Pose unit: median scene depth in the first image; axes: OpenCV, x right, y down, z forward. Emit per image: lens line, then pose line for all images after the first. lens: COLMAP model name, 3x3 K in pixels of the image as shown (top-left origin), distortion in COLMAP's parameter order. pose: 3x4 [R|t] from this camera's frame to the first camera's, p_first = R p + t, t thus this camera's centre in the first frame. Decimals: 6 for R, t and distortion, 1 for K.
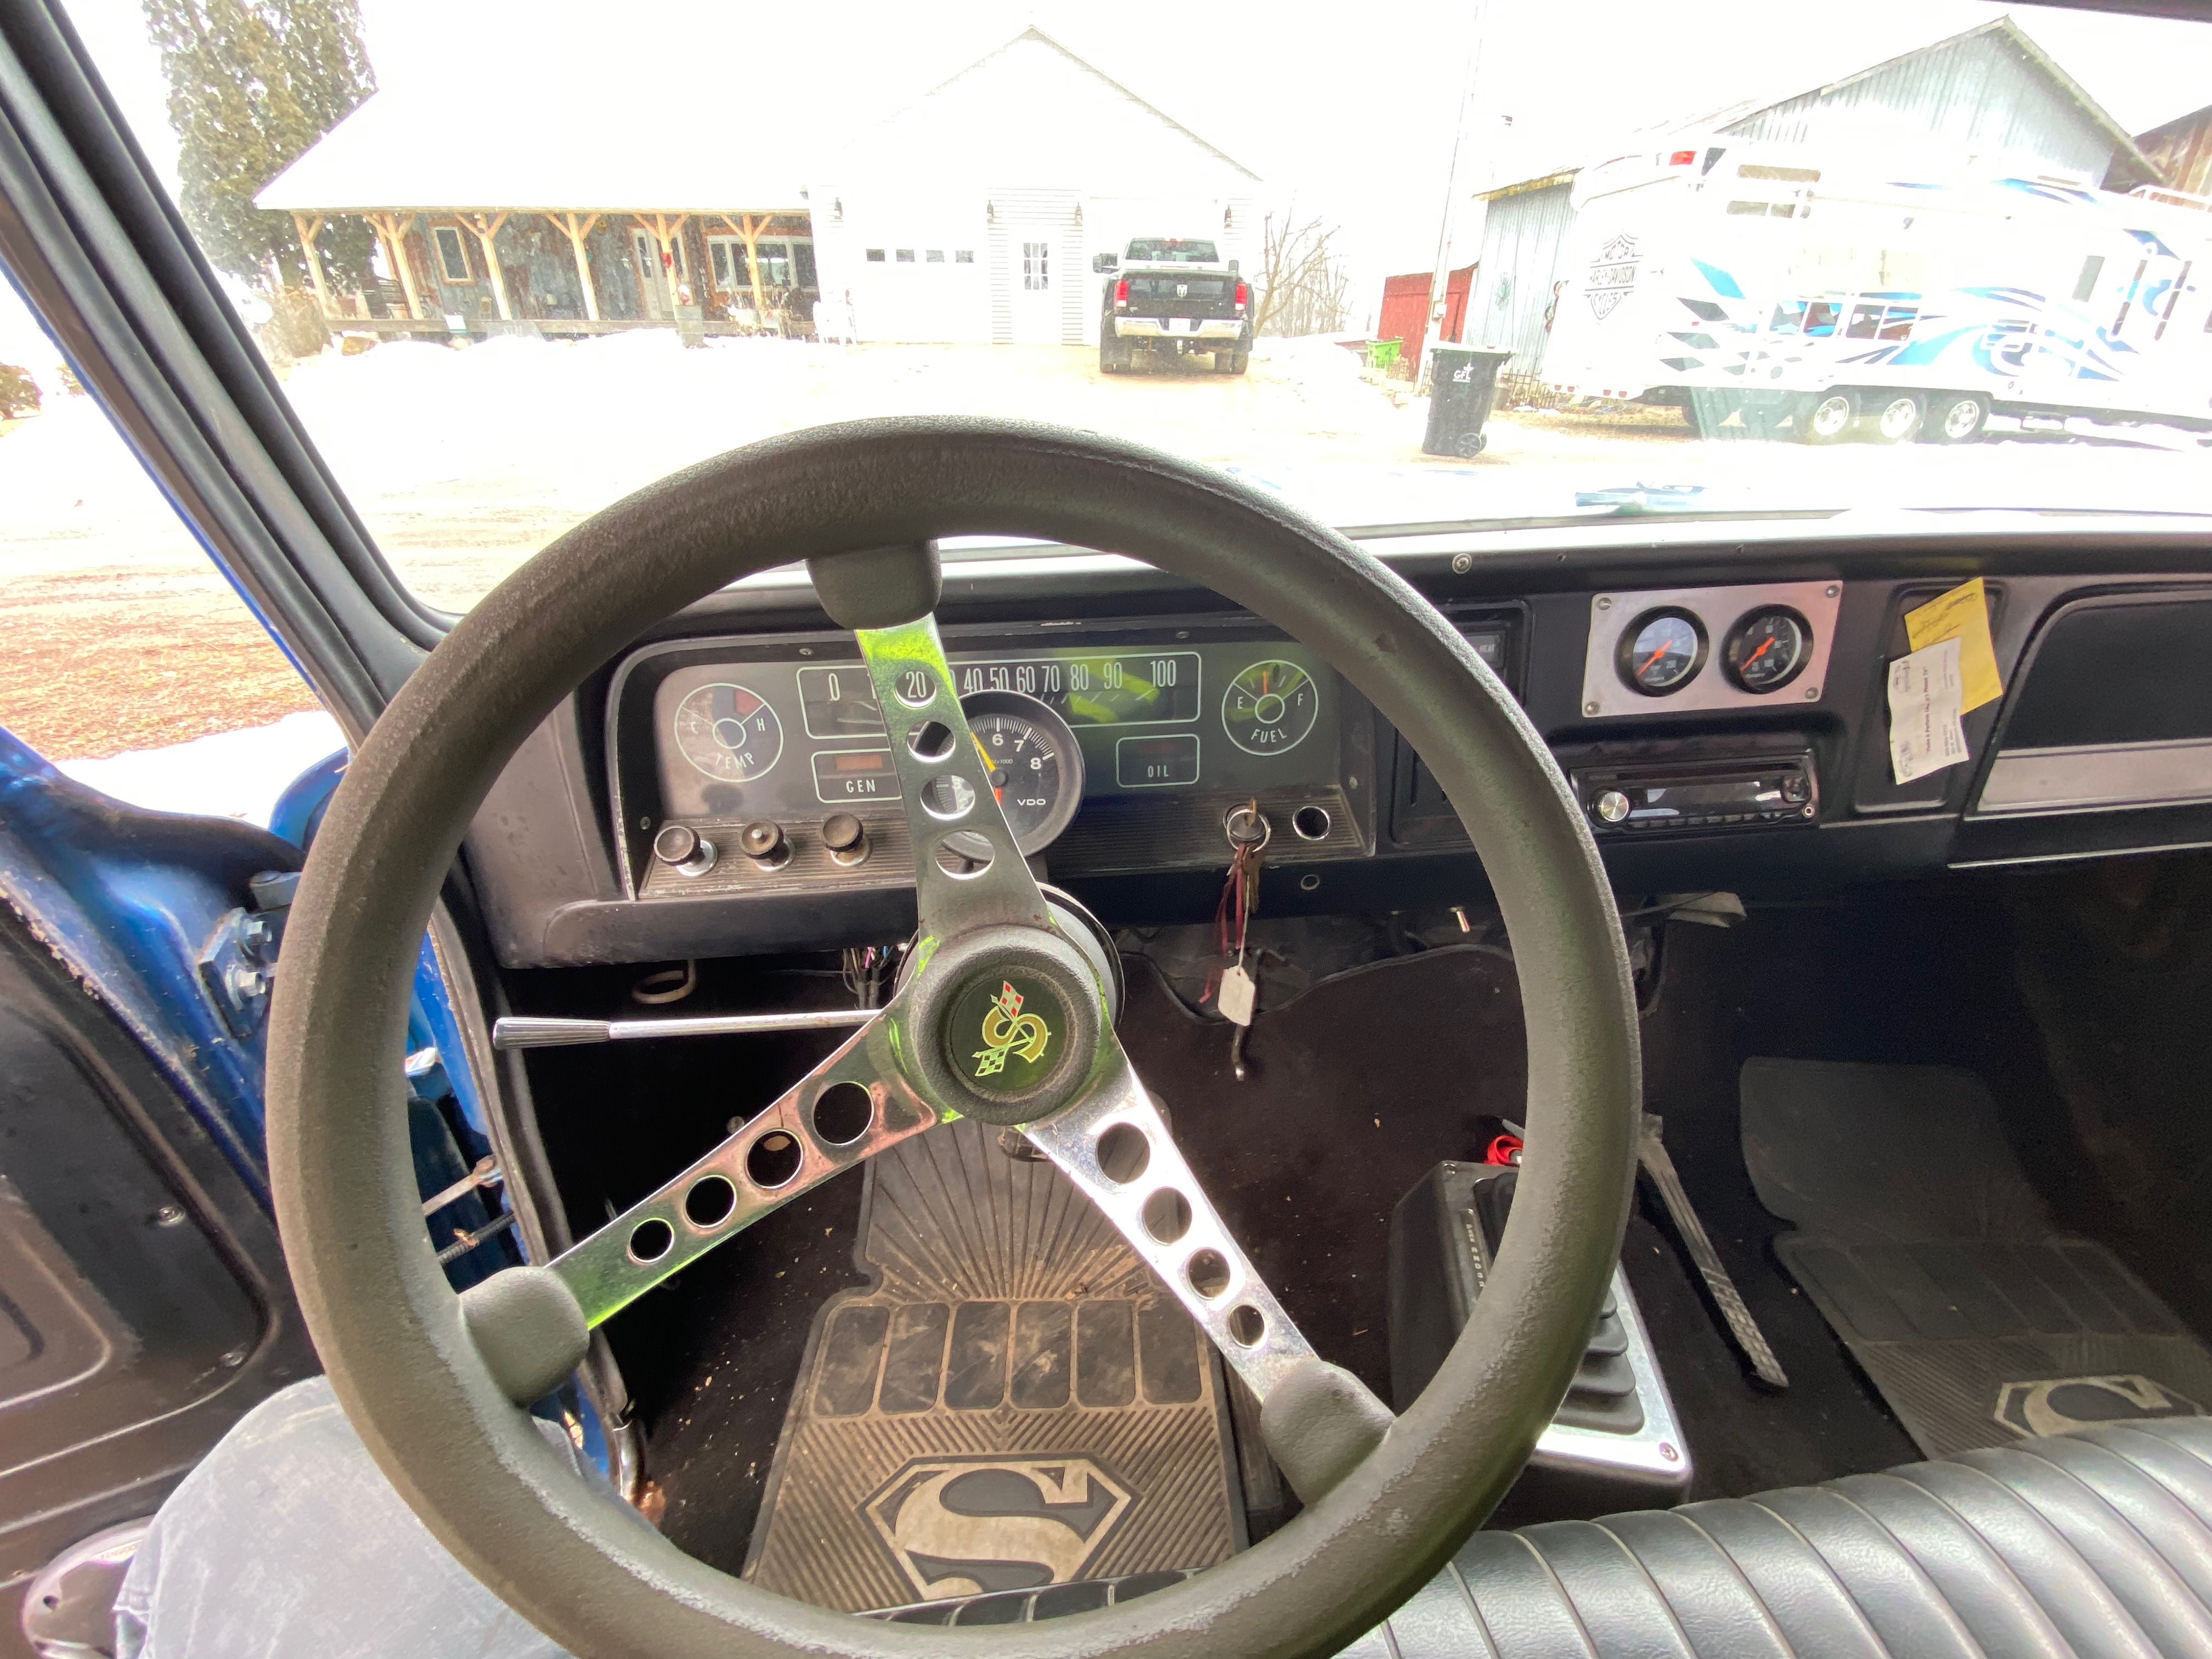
lens RADIAL K [[902.9, 0, 1097.3], [0, 902.9, 820.3], [0, 0, 1]] dist [0.017176, -0.018286]
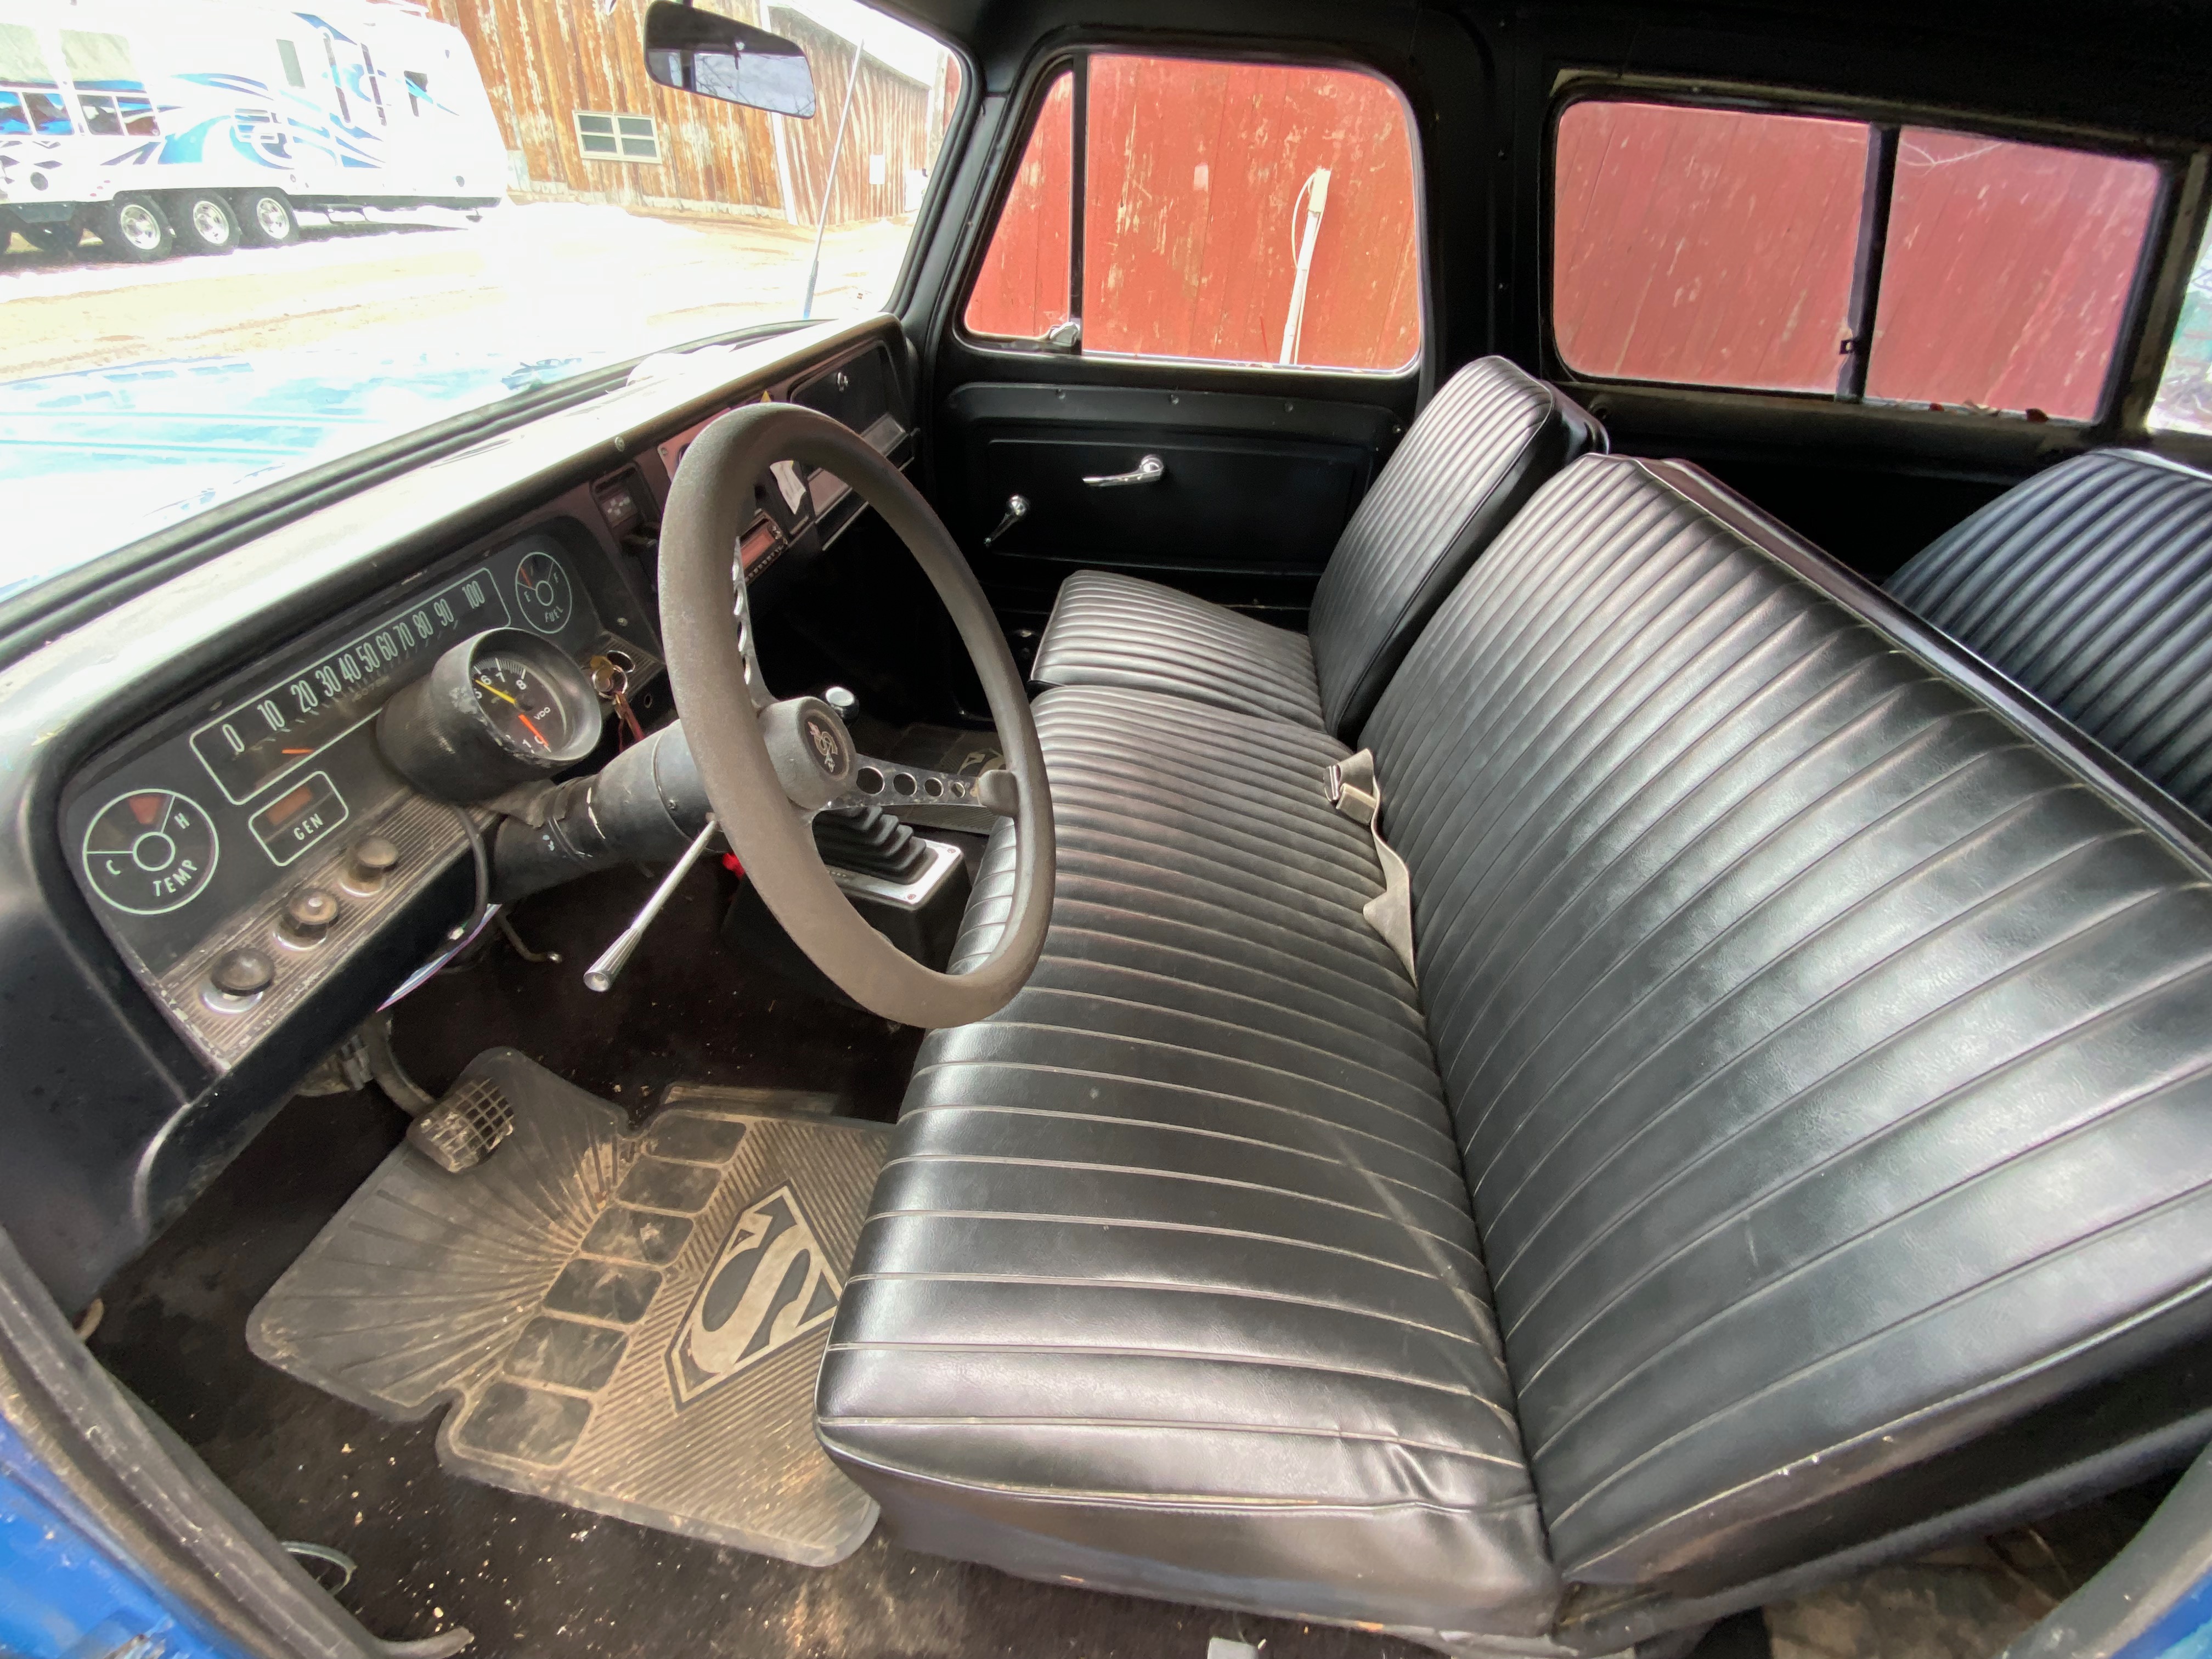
lens RADIAL K [[902.9, 0, 1097.3], [0, 902.9, 820.3], [0, 0, 1]] dist [0.017176, -0.018286]
pose [[0.183378, -0.560940, 0.807291, -0.616464], [0.411161, 0.789701, 0.455323, -0.095459], [-0.892928, 0.248430, 0.375450, -0.047281]]
